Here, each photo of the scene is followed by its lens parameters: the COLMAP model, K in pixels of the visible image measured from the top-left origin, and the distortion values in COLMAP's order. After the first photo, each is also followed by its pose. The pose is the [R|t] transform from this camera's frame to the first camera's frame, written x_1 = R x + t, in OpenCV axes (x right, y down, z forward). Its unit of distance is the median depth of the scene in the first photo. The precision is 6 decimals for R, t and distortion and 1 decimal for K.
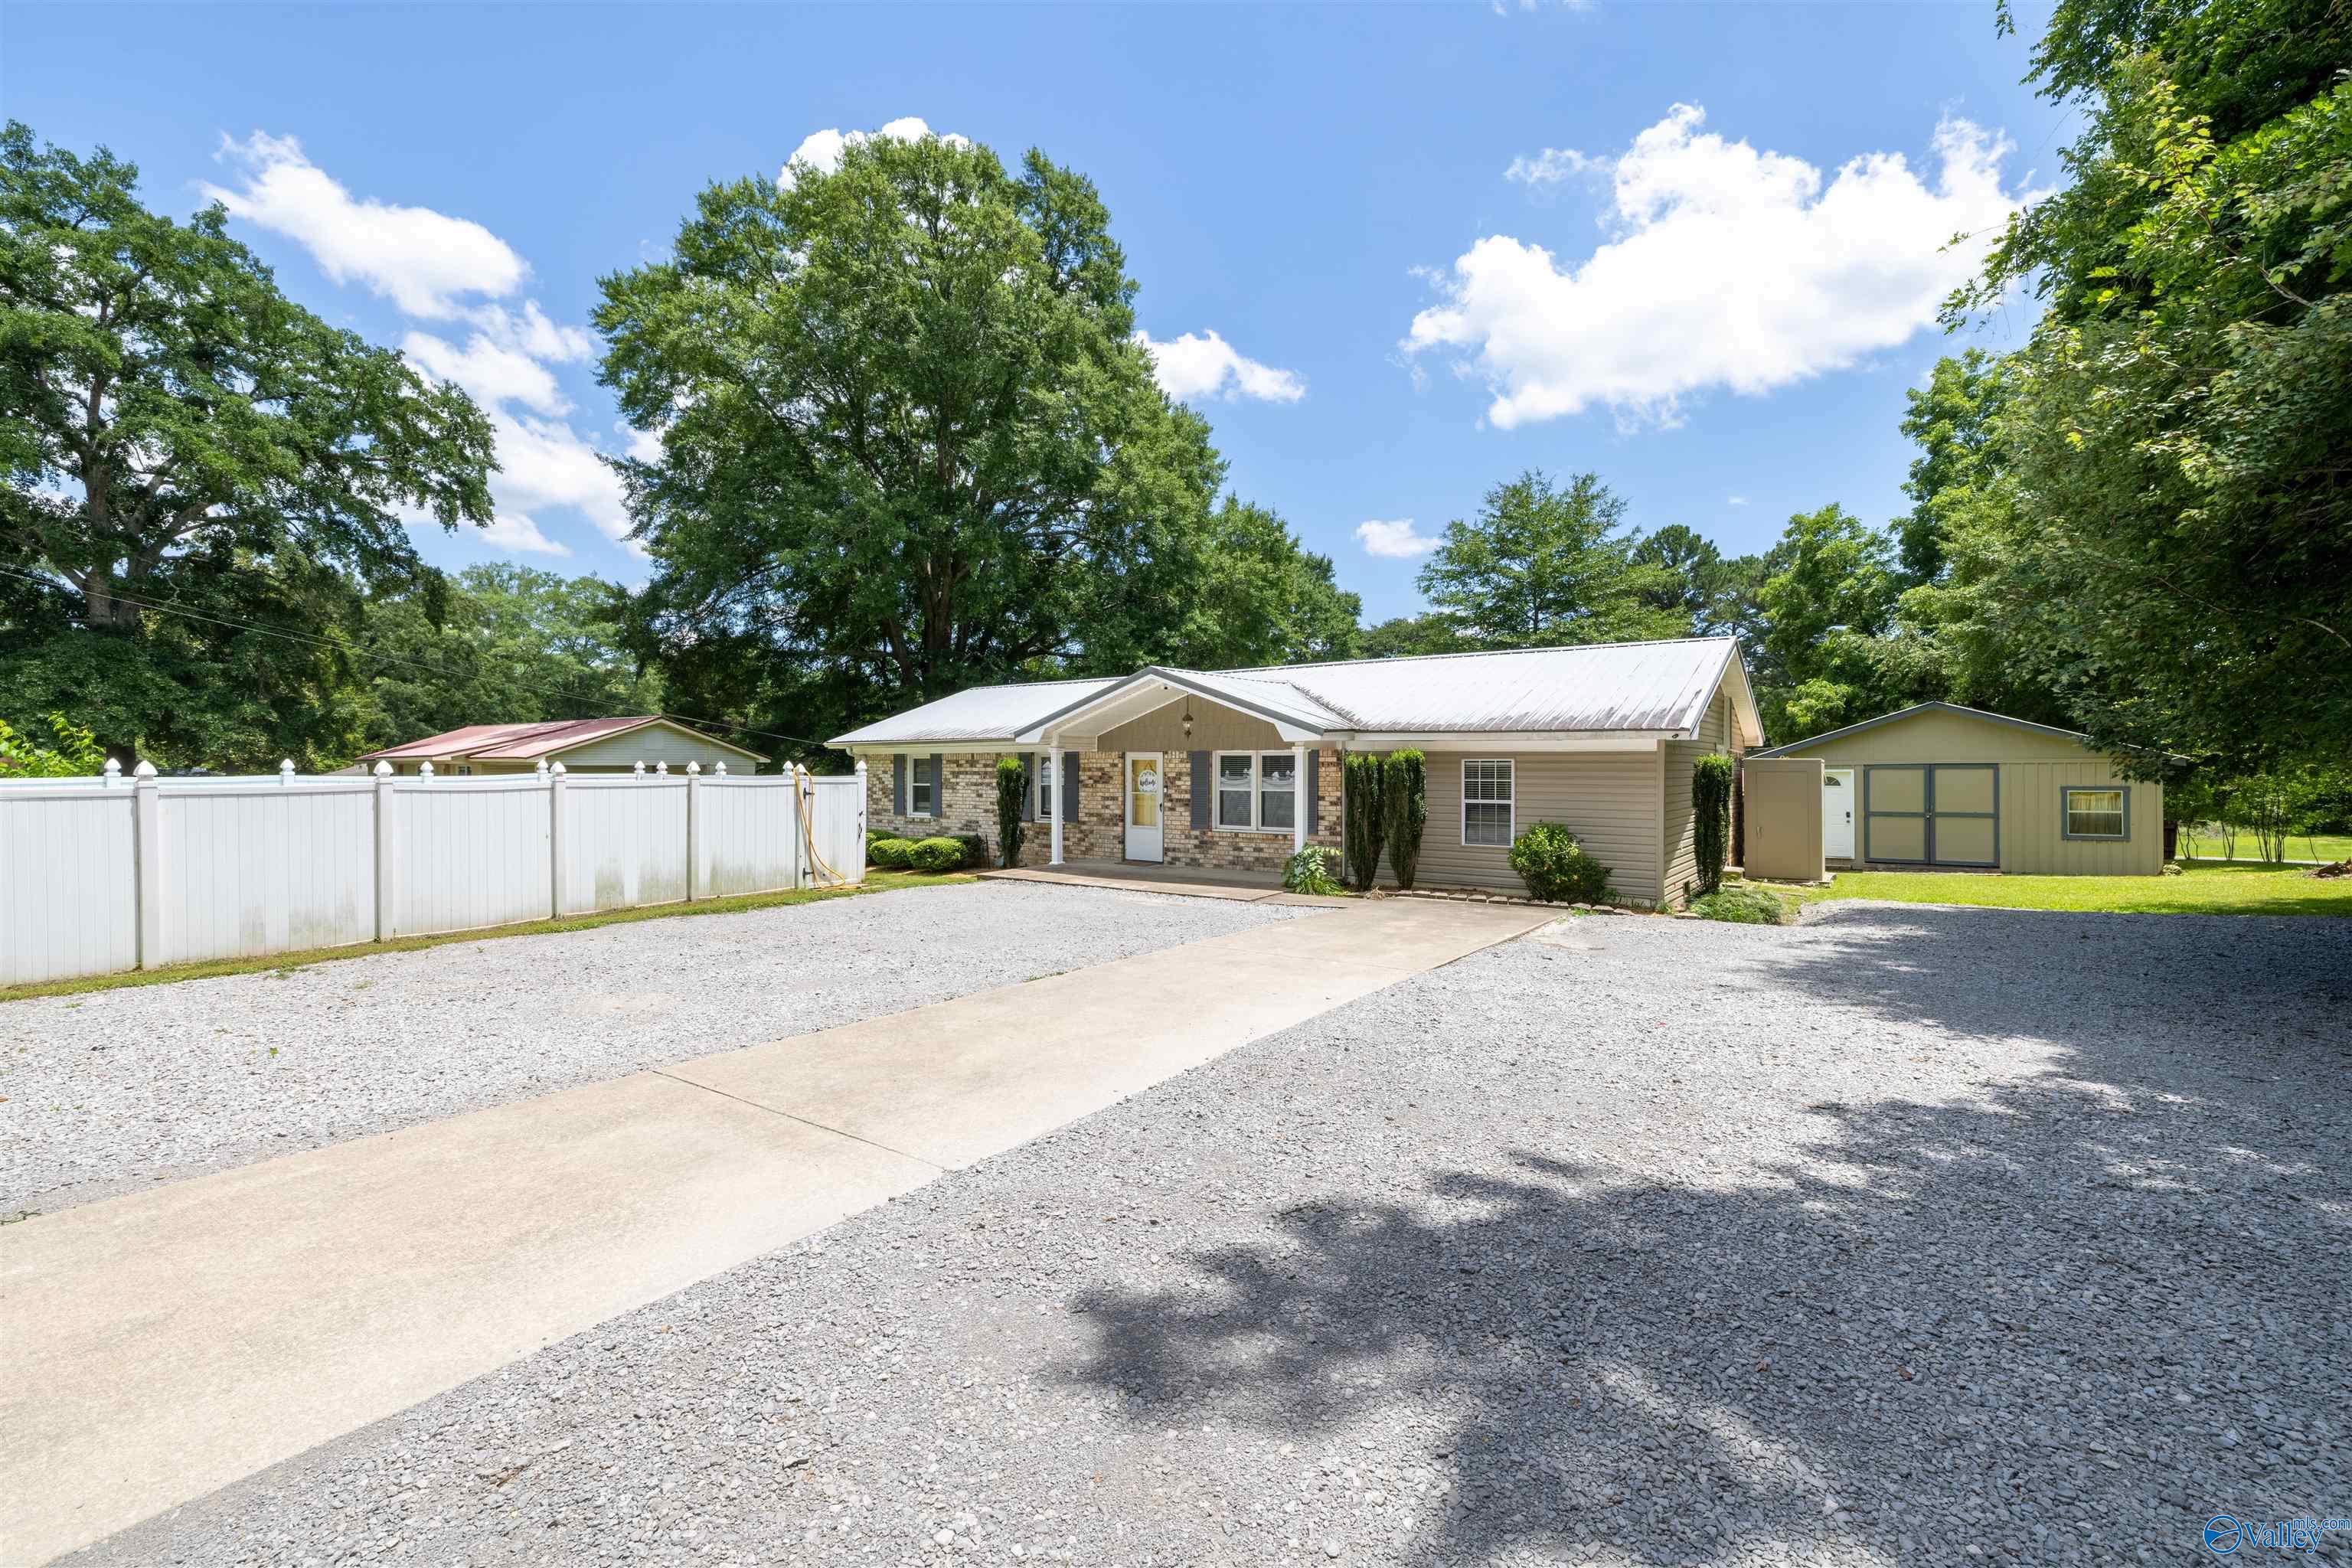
lens RADIAL K [[981.0, 0, 1178.6], [0, 981.0, 770.9], [0, 0, 1]] dist [0.000450, 0.000898]
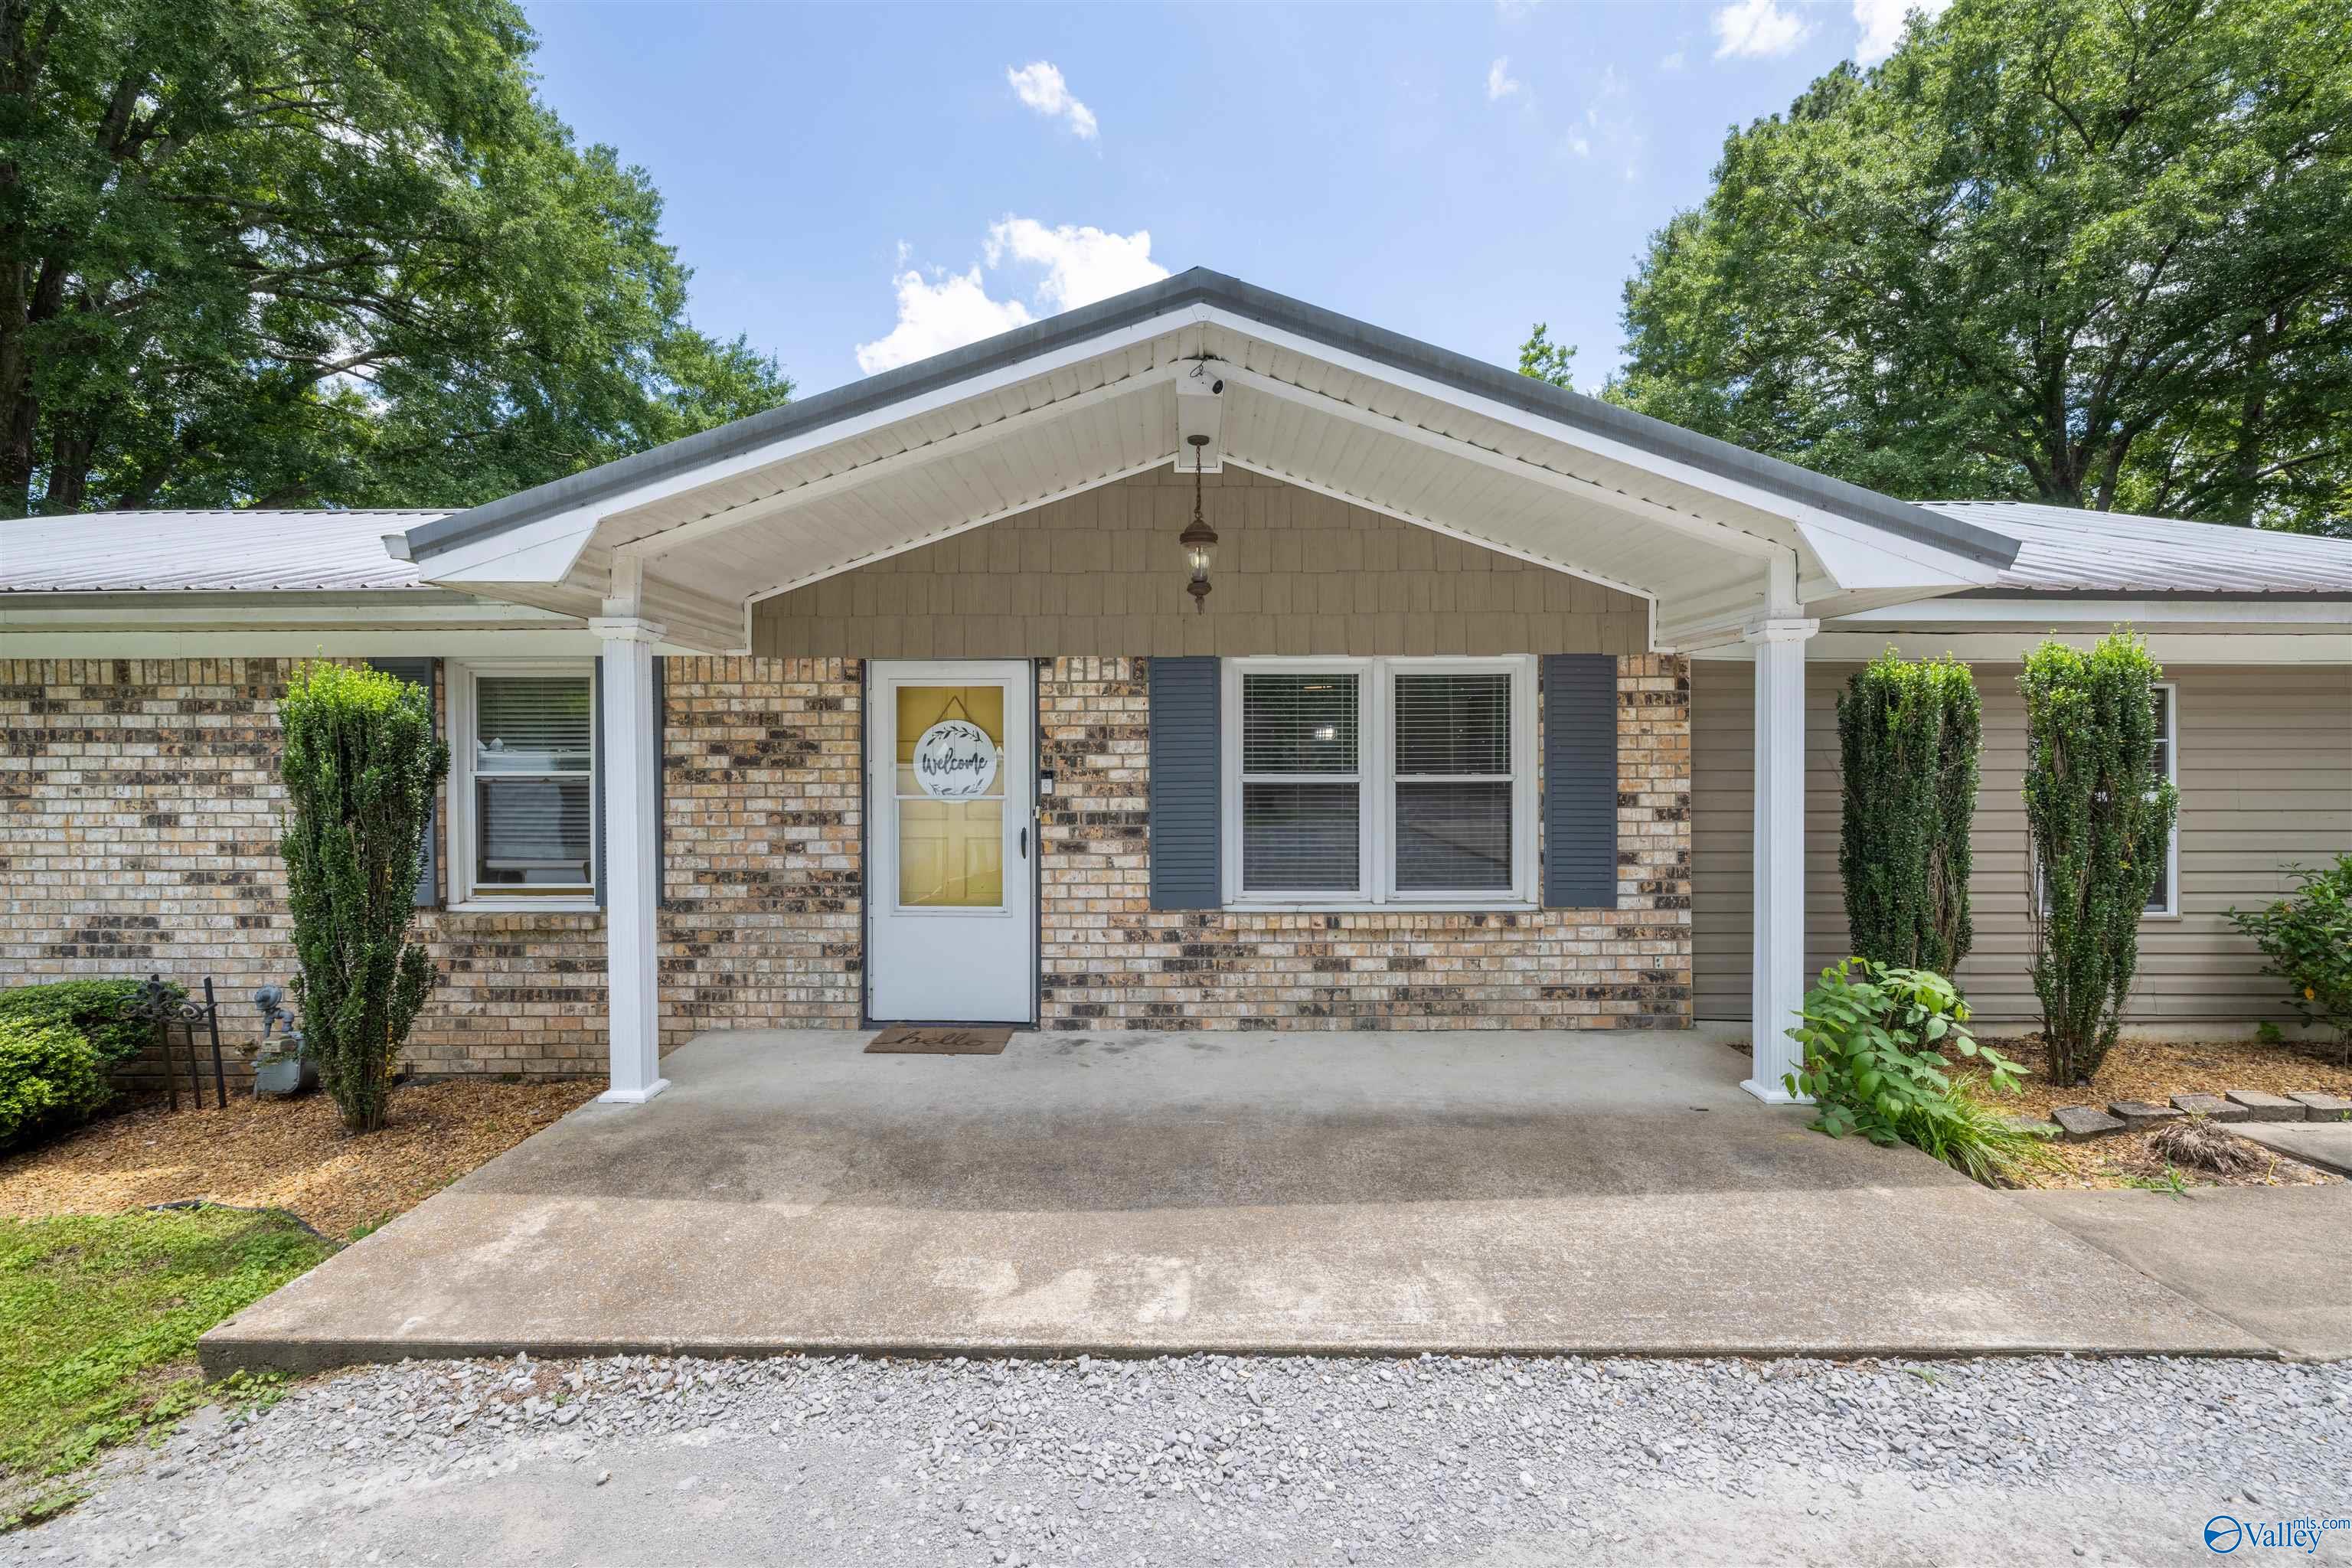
lens RADIAL K [[985.9, 0, 1174.5], [0, 985.9, 771.2], [0, 0, 1]] dist [-0.000817, 0.000687]
pose [[0.811588, -0.009057, 0.584161, -0.151928], [0.005617, 0.999955, 0.007700, 0.012404], [-0.584204, -0.002968, 0.811602, 0.696503]]
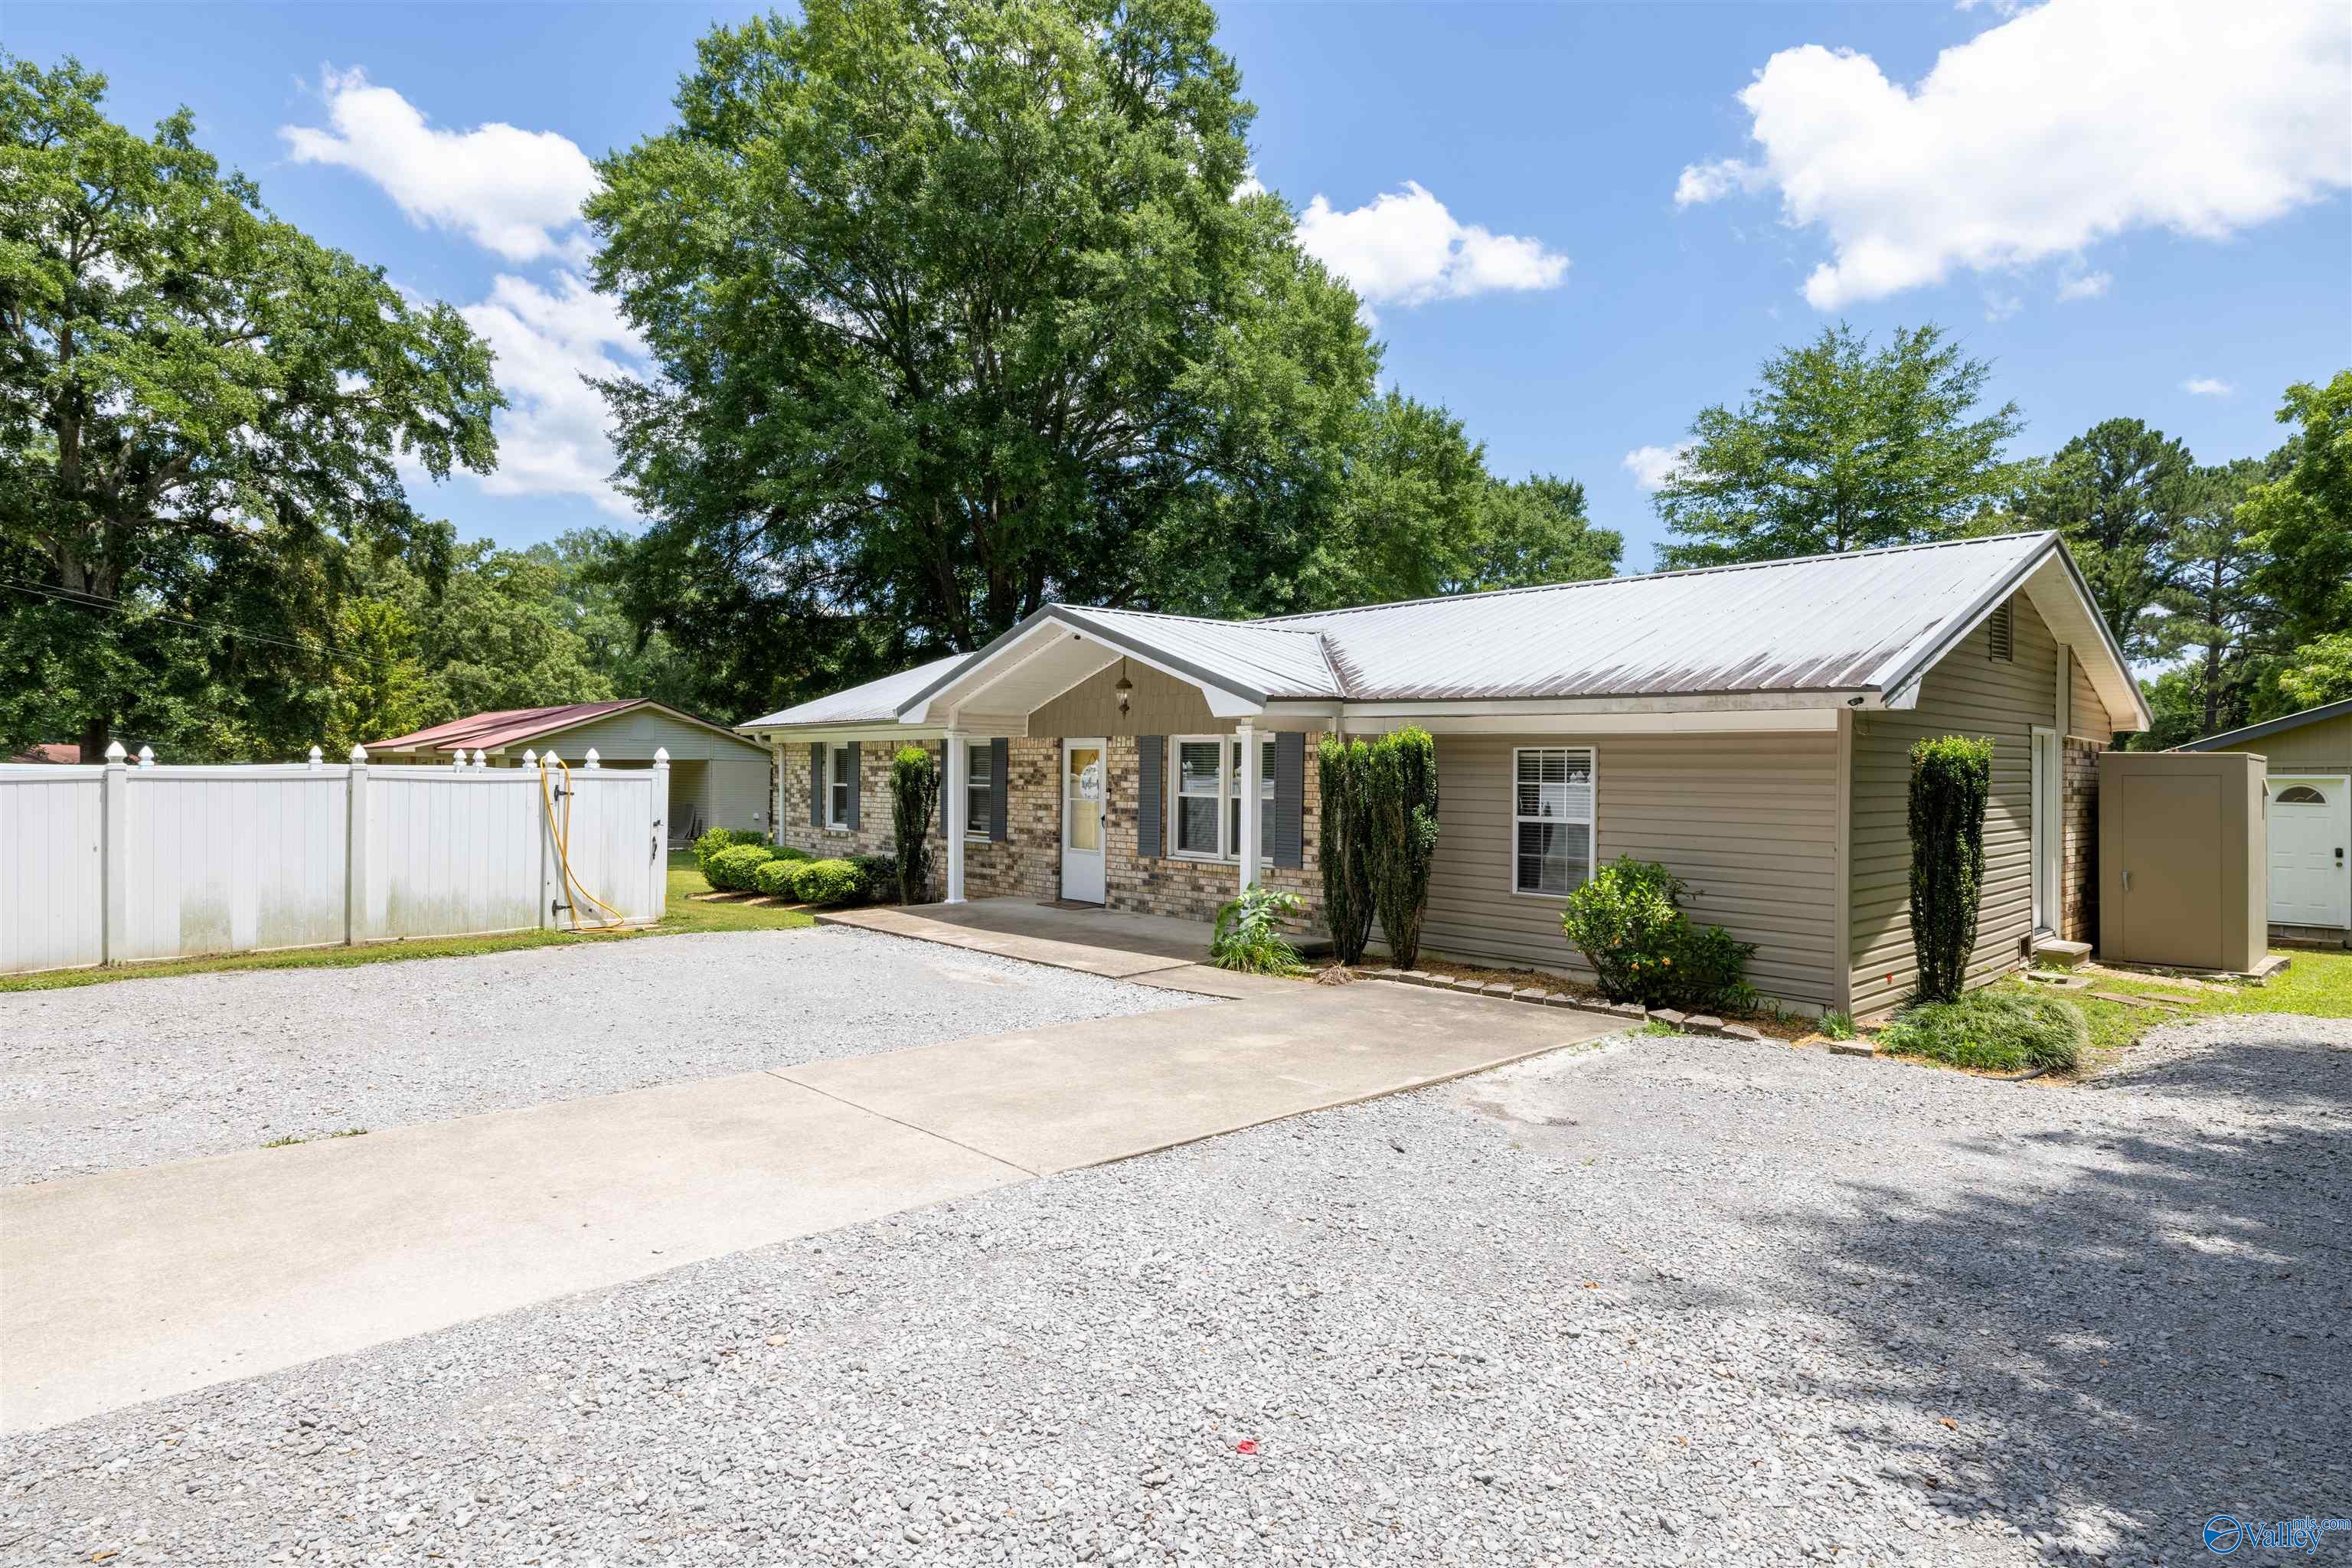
lens RADIAL K [[1238.5, 0, 1176.1], [0, 1238.5, 775.8], [0, 0, 1]] dist [-0.000862, -0.001408]
pose [[0.980900, 0.008860, -0.194309, 0.184149], [-0.008752, 0.999961, 0.001414, 0.004614], [0.194314, 0.000313, 0.980939, 0.183955]]
